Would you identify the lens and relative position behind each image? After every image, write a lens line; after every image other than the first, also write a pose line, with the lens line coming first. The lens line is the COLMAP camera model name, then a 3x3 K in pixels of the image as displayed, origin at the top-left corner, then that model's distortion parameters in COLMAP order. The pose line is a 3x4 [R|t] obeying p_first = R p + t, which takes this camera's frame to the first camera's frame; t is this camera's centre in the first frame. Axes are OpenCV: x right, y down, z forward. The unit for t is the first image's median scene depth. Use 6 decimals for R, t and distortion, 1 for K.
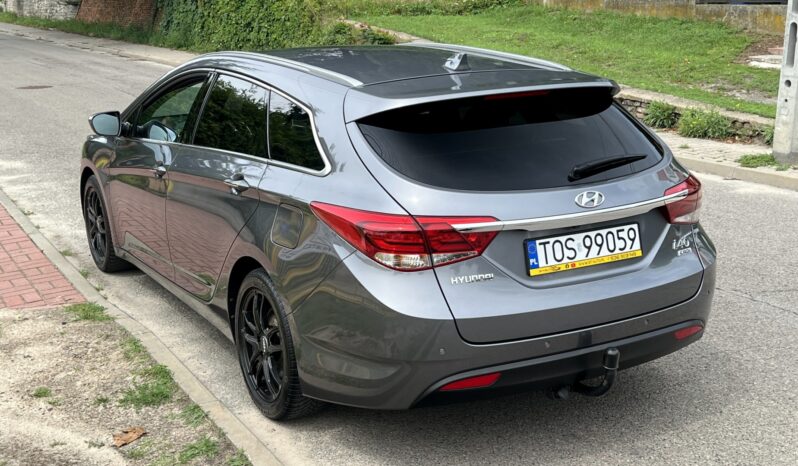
lens RADIAL K [[1032.9, 0, 400.1], [0, 1032.9, 225.3], [0, 0, 1]] dist [0.082192, 0.000000]
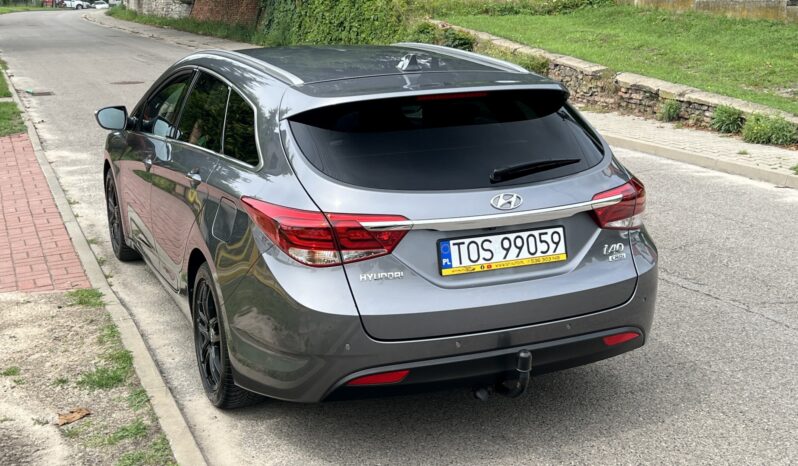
lens RADIAL K [[1032.9, 0, 395.5], [0, 1032.9, 227.8], [0, 0, 1]] dist [0.082192, 0.000000]
pose [[0.993333, 0.030086, -0.111281, 0.175052], [-0.029796, 0.999547, 0.004261, -0.000589], [0.111359, -0.000917, 0.993780, -0.004365]]
